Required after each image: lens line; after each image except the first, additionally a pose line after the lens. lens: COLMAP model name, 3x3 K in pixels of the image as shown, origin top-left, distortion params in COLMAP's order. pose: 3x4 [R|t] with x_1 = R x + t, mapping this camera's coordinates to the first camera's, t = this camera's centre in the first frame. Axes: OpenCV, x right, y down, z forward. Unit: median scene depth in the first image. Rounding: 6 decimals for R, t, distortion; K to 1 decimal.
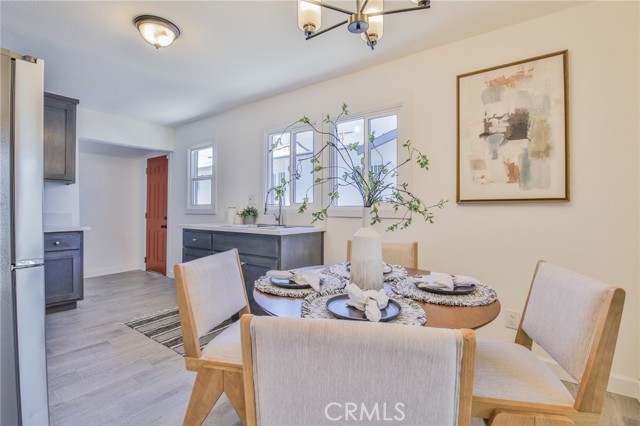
lens RADIAL K [[289.8, 0, 326.8], [0, 289.8, 211.1], [0, 0, 1]] dist [-0.012042, -0.005948]
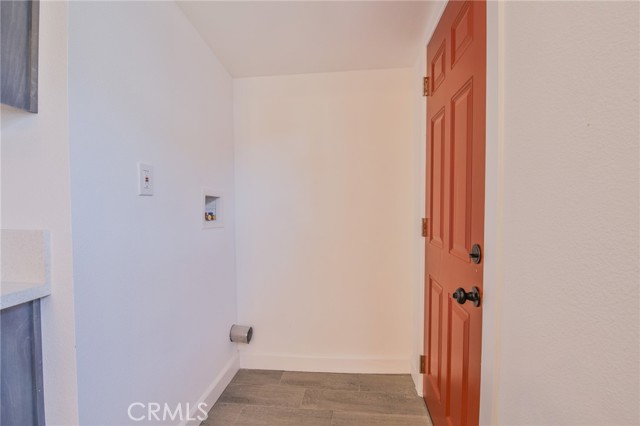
lens RADIAL K [[289.8, 0, 319.4], [0, 289.8, 213.5], [0, 0, 1]] dist [-0.012042, -0.005948]
pose [[0.484794, 0.018415, -0.874434, -1.034122], [0.005415, 0.999696, 0.024055, -0.022364], [0.874611, -0.016397, 0.484547, 1.912931]]
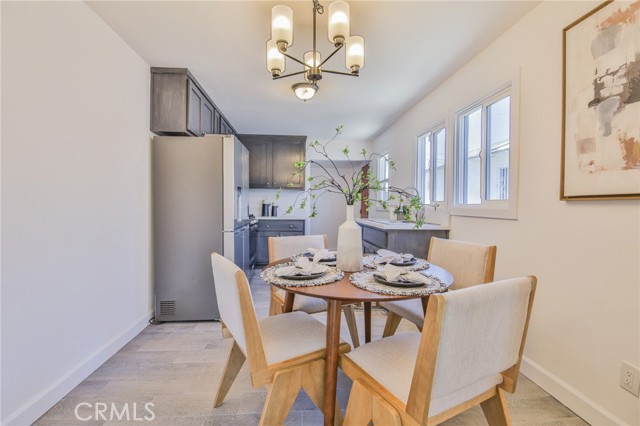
lens RADIAL K [[289.8, 0, 322.0], [0, 289.8, 211.7], [0, 0, 1]] dist [-0.012042, -0.005948]
pose [[0.654263, 0.020219, -0.755997, 0.643425], [-0.013798, 0.999795, 0.014798, -0.000991], [0.756141, 0.000750, 0.654408, 0.052496]]
